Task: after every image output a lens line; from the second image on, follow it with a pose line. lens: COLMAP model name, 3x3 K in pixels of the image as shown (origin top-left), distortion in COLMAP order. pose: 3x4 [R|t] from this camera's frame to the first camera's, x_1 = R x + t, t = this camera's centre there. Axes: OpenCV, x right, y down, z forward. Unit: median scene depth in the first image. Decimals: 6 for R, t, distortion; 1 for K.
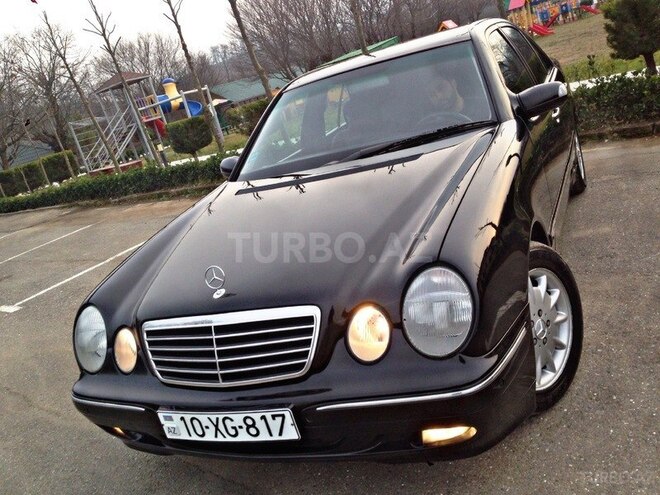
lens RADIAL K [[620.4, 0, 329.8], [0, 620.4, 254.2], [0, 0, 1]] dist [0.026645, 0.000000]
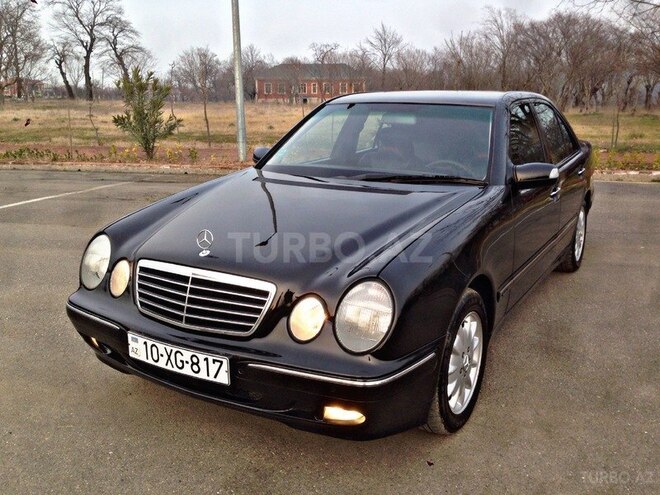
lens RADIAL K [[620.4, 0, 330.8], [0, 620.4, 247.8], [0, 0, 1]] dist [0.026645, 0.000000]
pose [[0.956329, 0.288241, -0.048503, 0.117405], [-0.289244, 0.957138, -0.014962, -0.000282], [0.042111, 0.028338, 0.998711, -0.207461]]
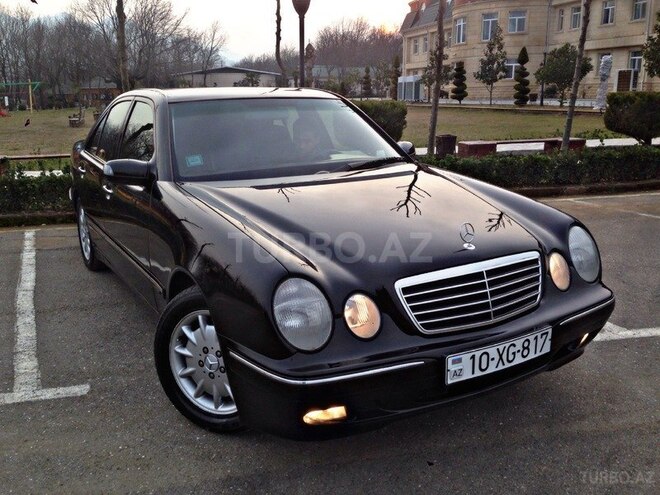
lens RADIAL K [[620.4, 0, 326.2], [0, 620.4, 251.2], [0, 0, 1]] dist [0.026645, 0.000000]
pose [[0.583383, 0.049598, 0.810681, -1.309216], [0.094748, 0.987163, -0.128577, 0.201321], [-0.806652, 0.151820, 0.571195, 0.567618]]
